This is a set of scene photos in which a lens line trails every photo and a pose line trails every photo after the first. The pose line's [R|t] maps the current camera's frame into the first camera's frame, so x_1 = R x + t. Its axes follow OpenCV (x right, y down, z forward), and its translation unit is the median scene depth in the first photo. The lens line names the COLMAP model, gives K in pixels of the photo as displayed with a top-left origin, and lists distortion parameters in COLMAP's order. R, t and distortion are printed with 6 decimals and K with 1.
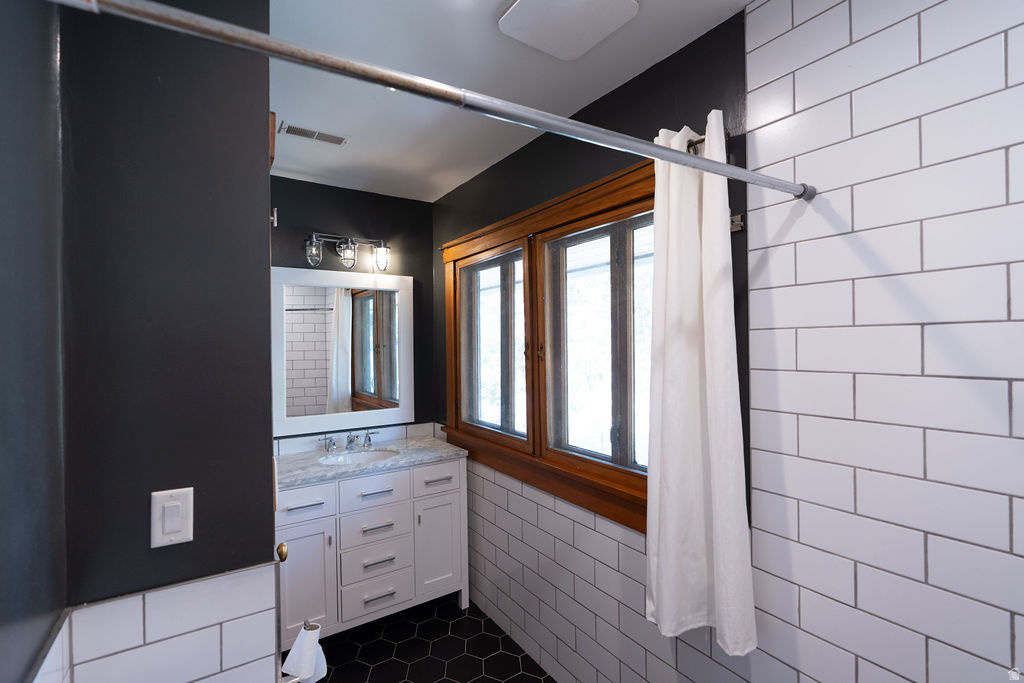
lens RADIAL K [[459.9, 0, 507.4], [0, 459.9, 343.8], [0, 0, 1]] dist [-0.013348, -0.000033]
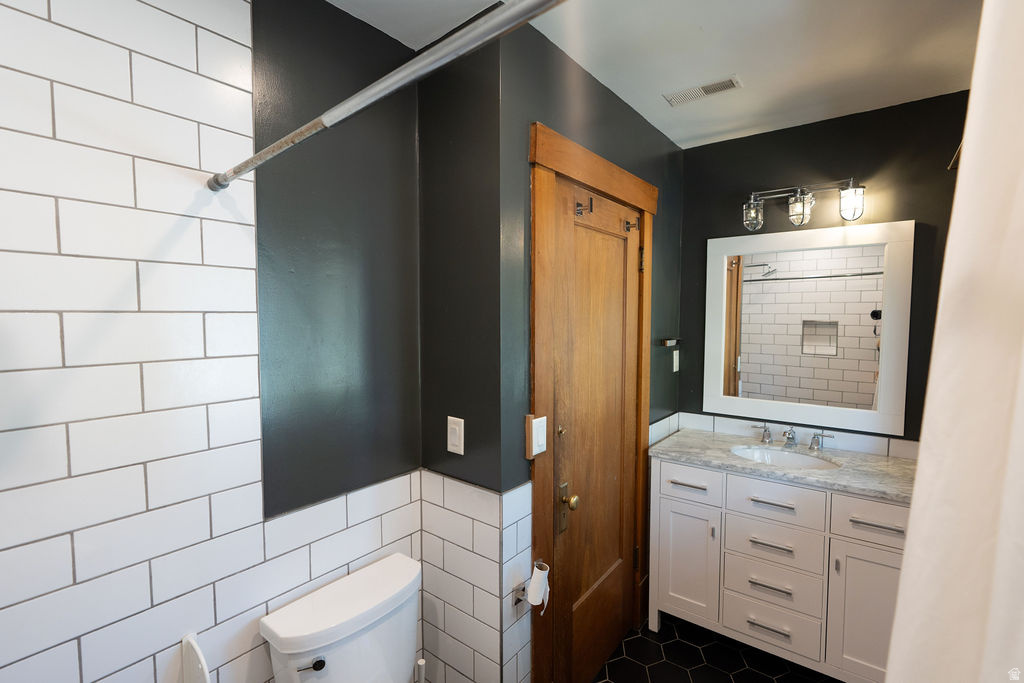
lens RADIAL K [[482.2, 0, 512.0], [0, 482.2, 341.5], [0, 0, 1]] dist [0.000124, -0.000194]
pose [[0.310770, 0.066341, -0.948167, 0.354329], [-0.005320, 0.997667, 0.068061, -0.019287], [0.950470, -0.016107, 0.310398, 0.286545]]
